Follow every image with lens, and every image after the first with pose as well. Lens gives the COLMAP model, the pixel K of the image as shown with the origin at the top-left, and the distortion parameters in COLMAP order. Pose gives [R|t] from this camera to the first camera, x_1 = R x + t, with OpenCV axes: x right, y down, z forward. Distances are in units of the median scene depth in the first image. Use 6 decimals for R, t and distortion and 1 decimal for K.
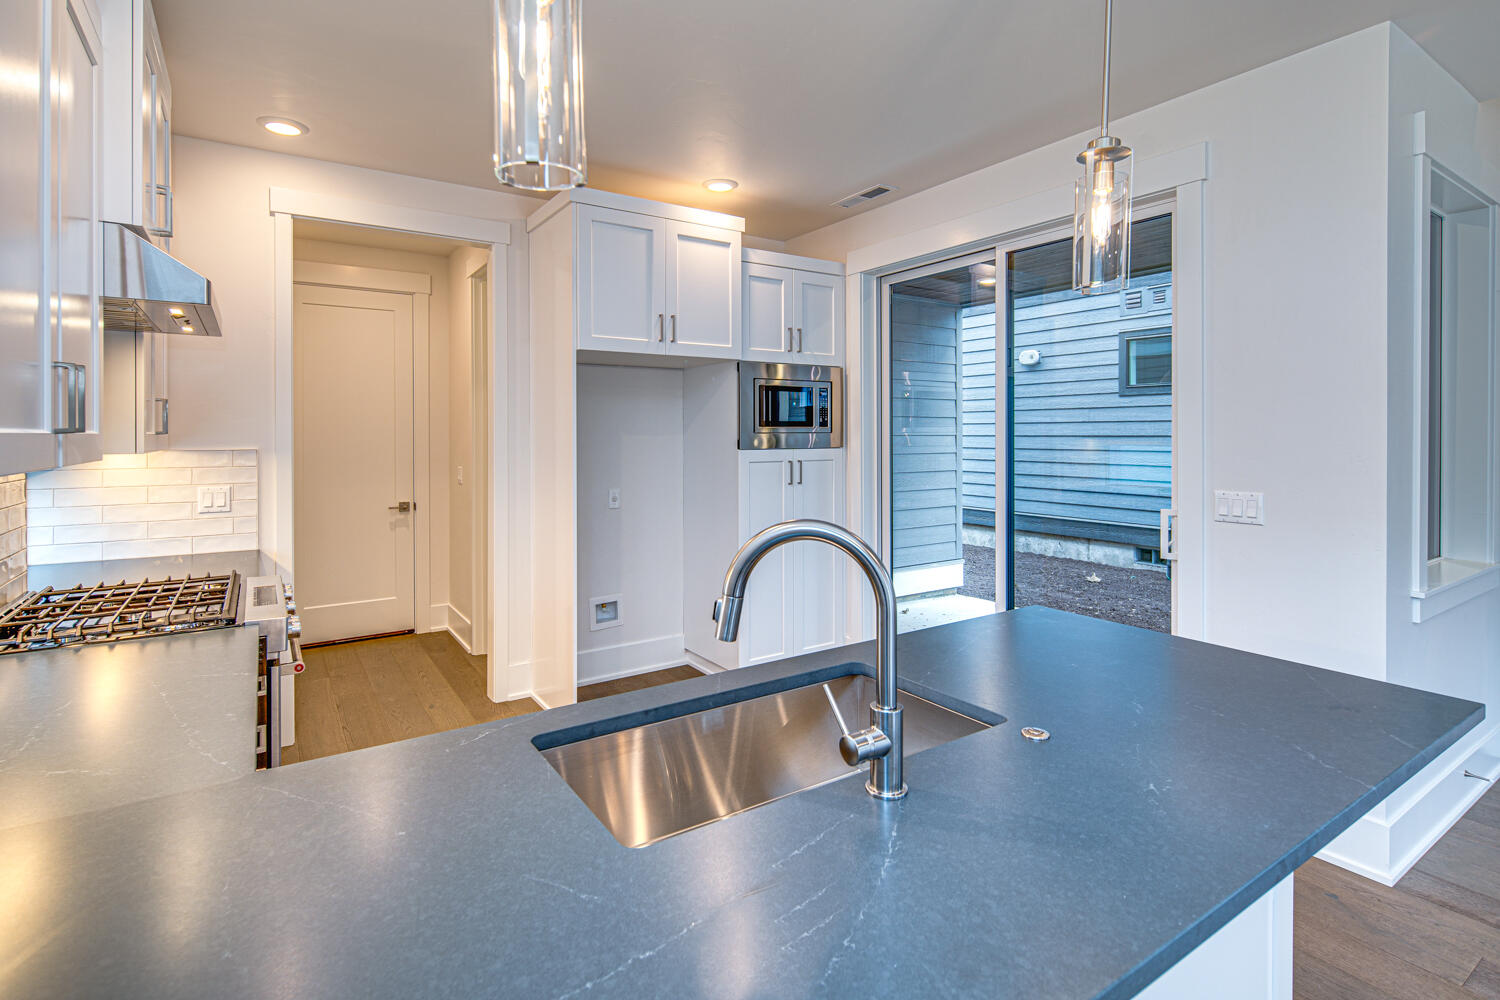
lens RADIAL K [[736.6, 0, 744.5], [0, 736.6, 433.0], [0, 0, 1]] dist [-0.000248, 0.000432]
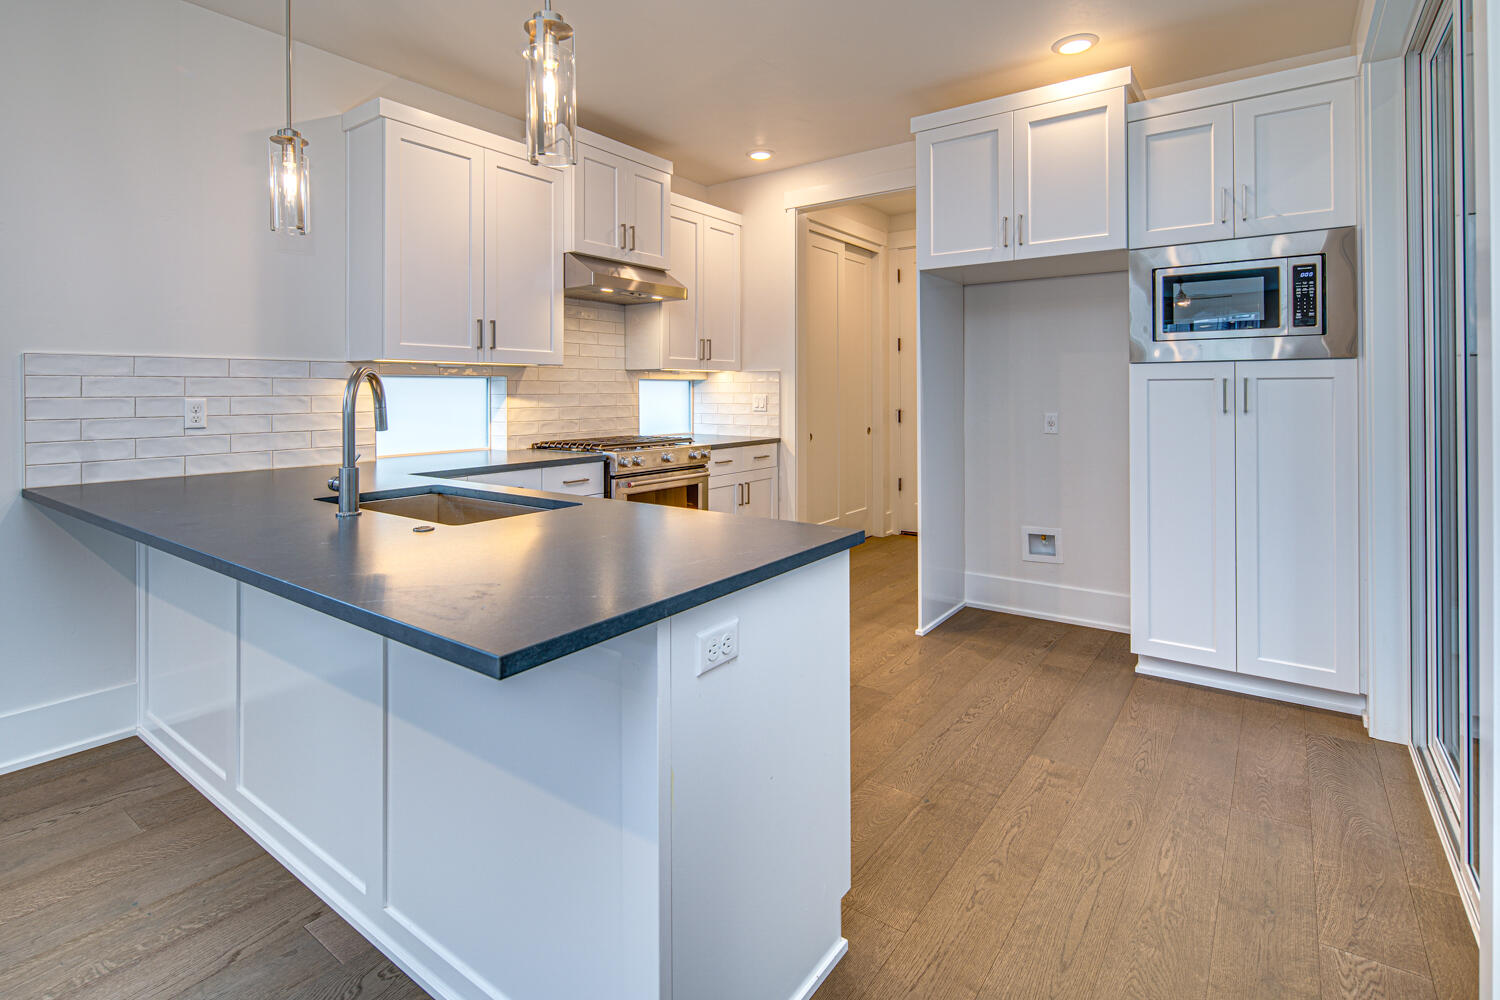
lens RADIAL K [[733.7, 0, 732.9], [0, 733.7, 388.2], [0, 0, 1]] dist [-0.000128, -0.000906]
pose [[0.333094, -0.002037, -0.942891, 0.577800], [0.002942, 0.999995, -0.001121, 0.047551], [0.942889, -0.002400, 0.333098, 0.338142]]
